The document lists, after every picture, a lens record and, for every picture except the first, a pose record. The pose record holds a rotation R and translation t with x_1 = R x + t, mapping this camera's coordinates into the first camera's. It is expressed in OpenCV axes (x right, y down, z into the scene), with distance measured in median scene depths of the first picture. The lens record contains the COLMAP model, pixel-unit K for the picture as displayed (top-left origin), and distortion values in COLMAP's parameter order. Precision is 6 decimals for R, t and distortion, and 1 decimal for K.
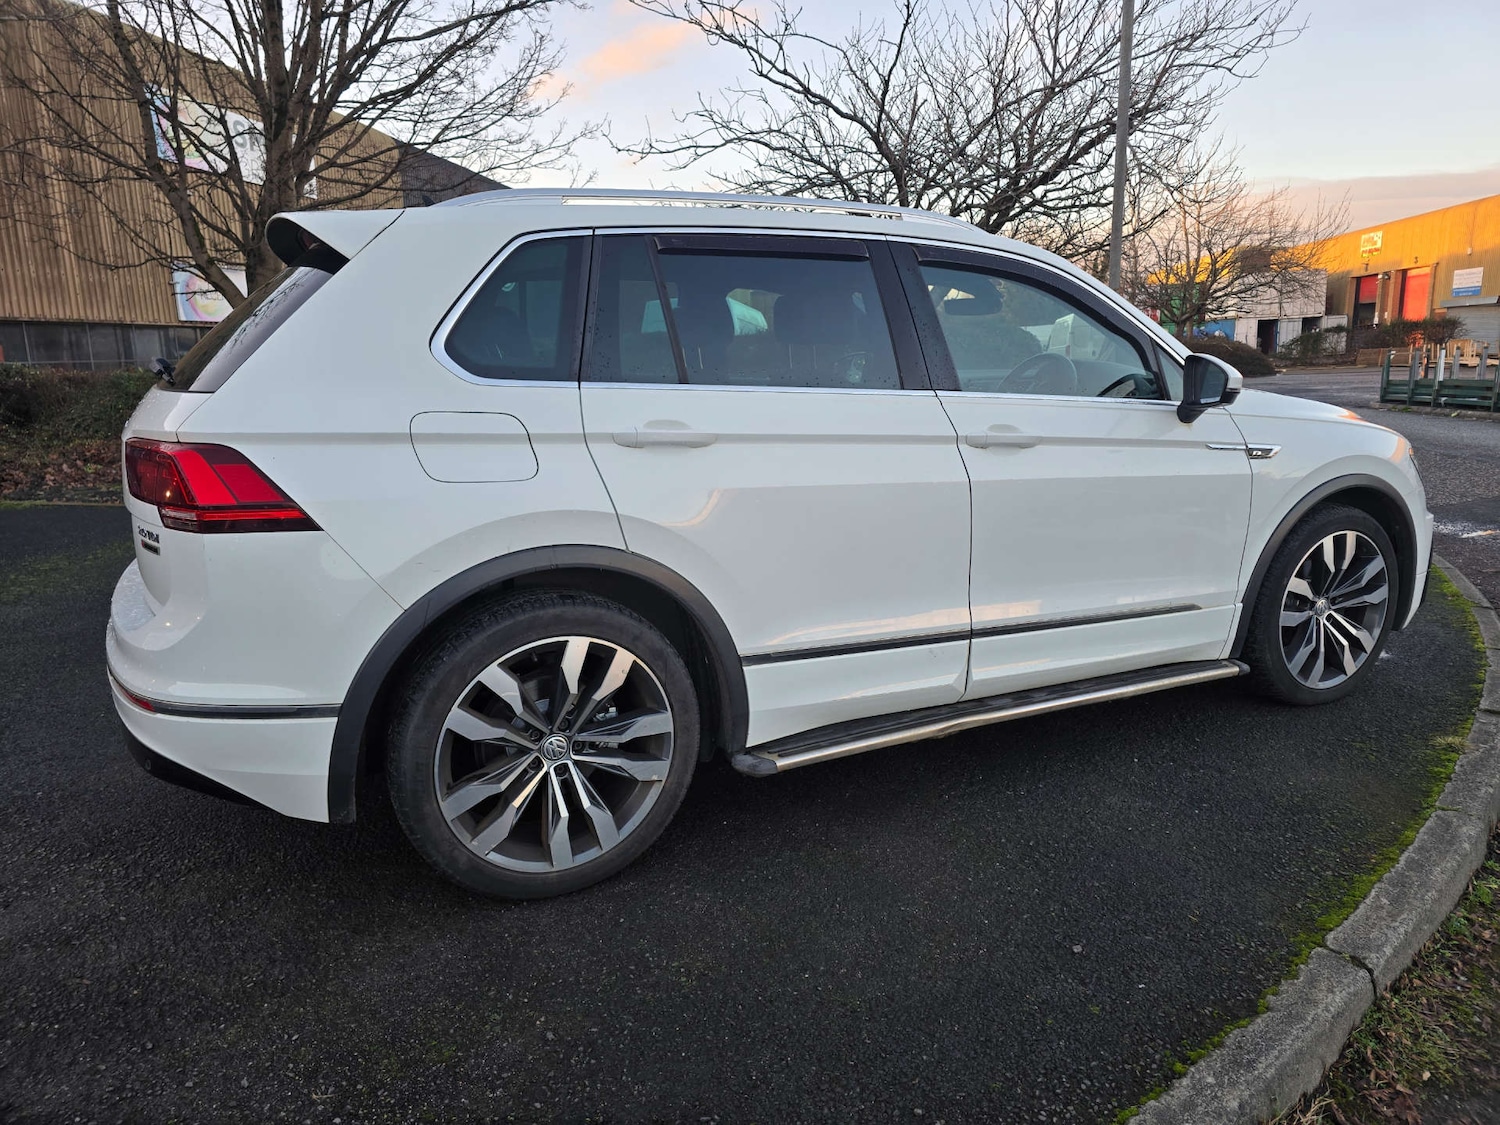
lens RADIAL K [[995.2, 0, 757.8], [0, 995.2, 551.1], [0, 0, 1]] dist [0.056961, -0.045472]
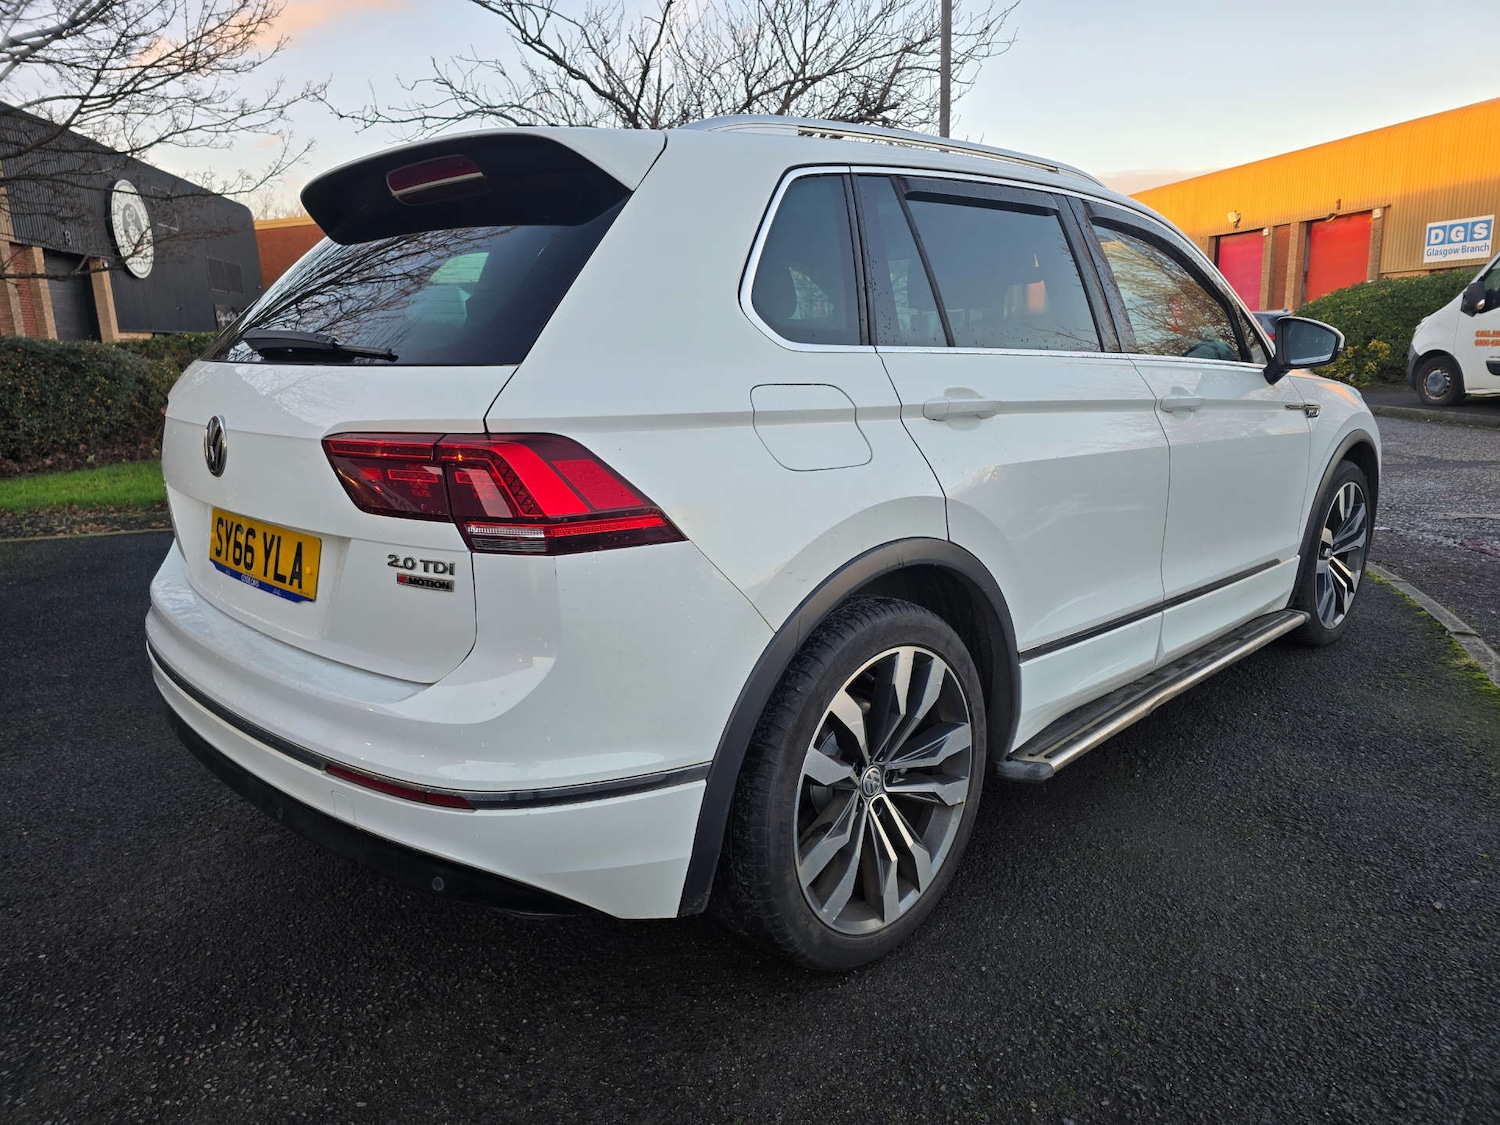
lens RADIAL K [[997.5, 0, 756.0], [0, 997.5, 552.2], [0, 0, 1]] dist [0.054058, -0.044419]
pose [[0.950271, -0.077074, 0.301736, -0.392295], [0.075151, 0.997010, 0.017995, -0.013465], [-0.302220, 0.005576, 0.953222, 0.164592]]
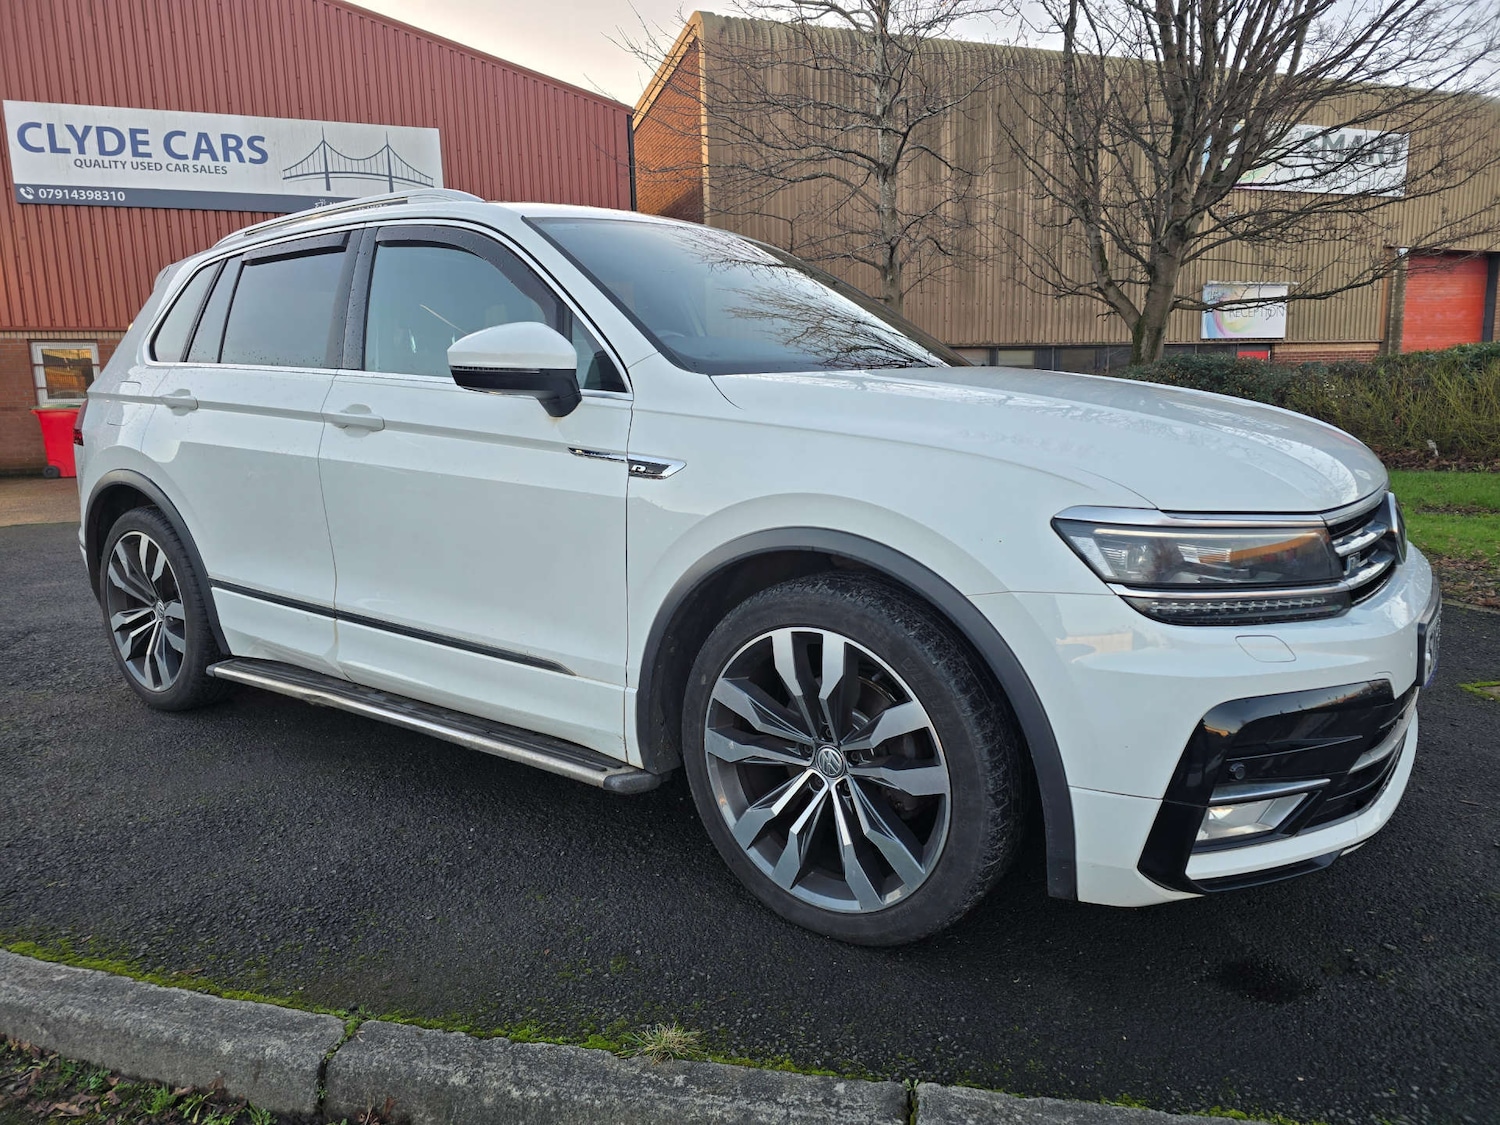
lens RADIAL K [[995.3, 0, 762.9], [0, 995.3, 555.9], [0, 0, 1]] dist [0.053018, -0.042119]
pose [[0.474266, 0.146634, -0.868084, 1.113014], [-0.158769, 0.984111, 0.079491, -0.105437], [0.865947, 0.100125, 0.490011, 0.757828]]
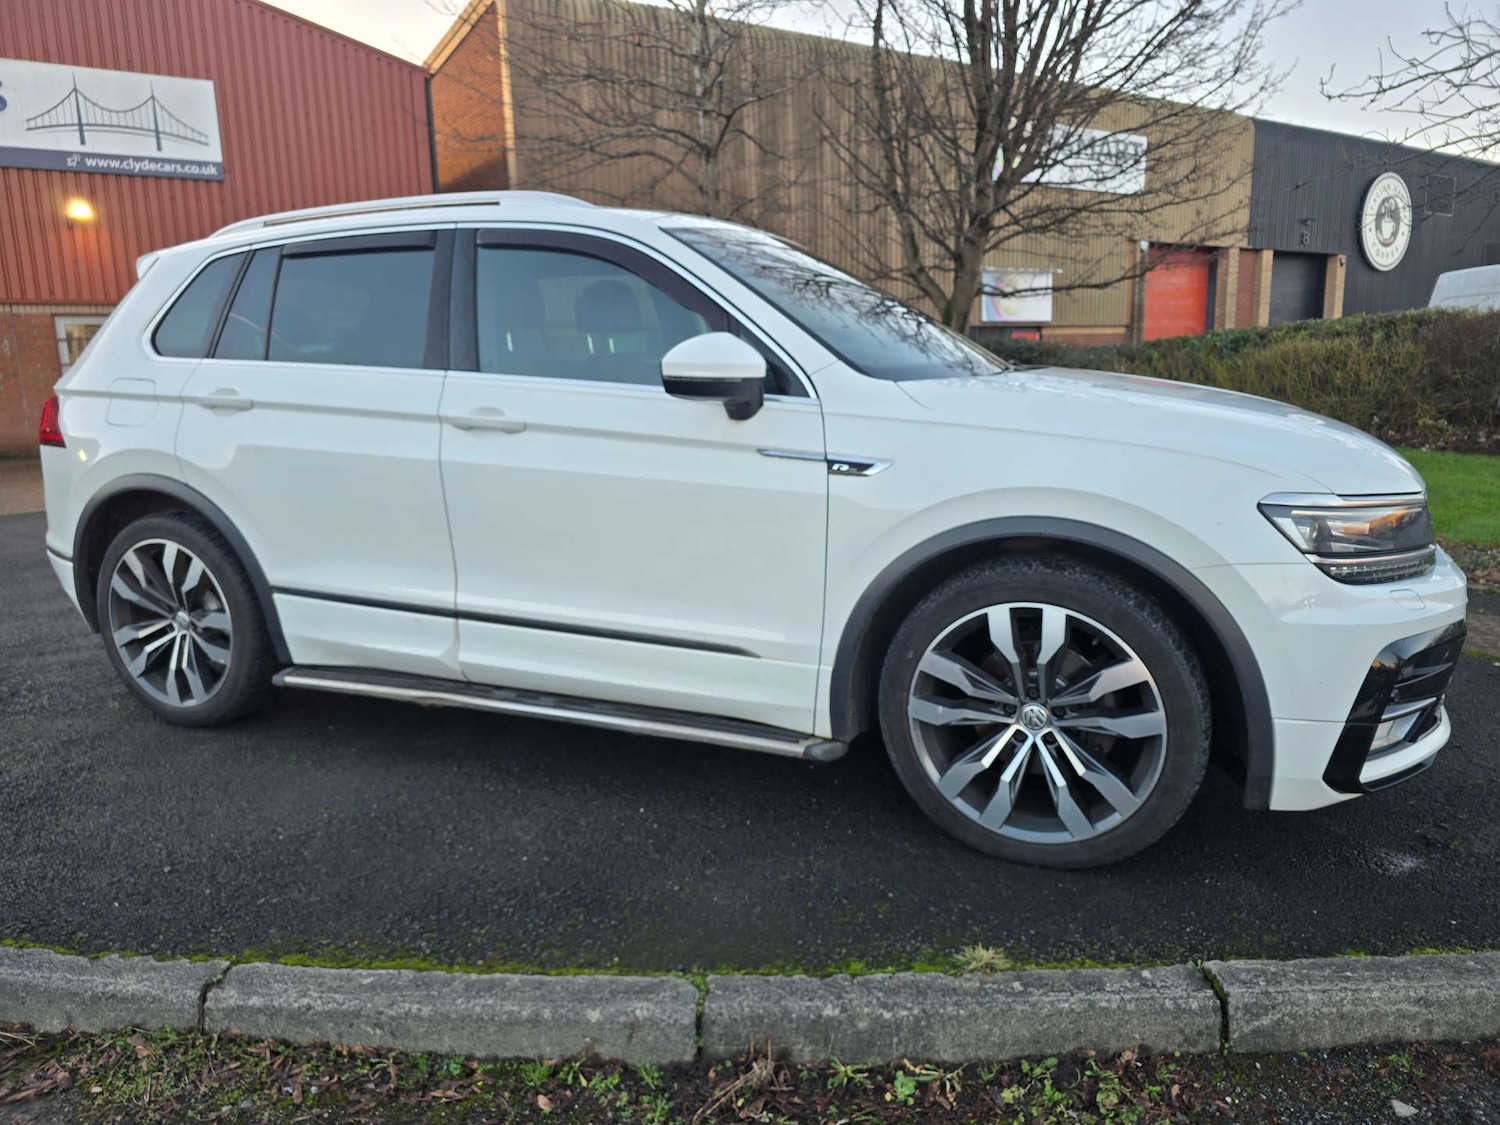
lens RADIAL K [[1006.3, 0, 756.6], [0, 1006.3, 553.7], [0, 0, 1]] dist [0.039968, -0.035725]
pose [[0.655096, 0.141057, -0.742261, 1.008203], [-0.136856, 0.988320, 0.067033, -0.075503], [0.743047, 0.057670, 0.666749, 0.471083]]
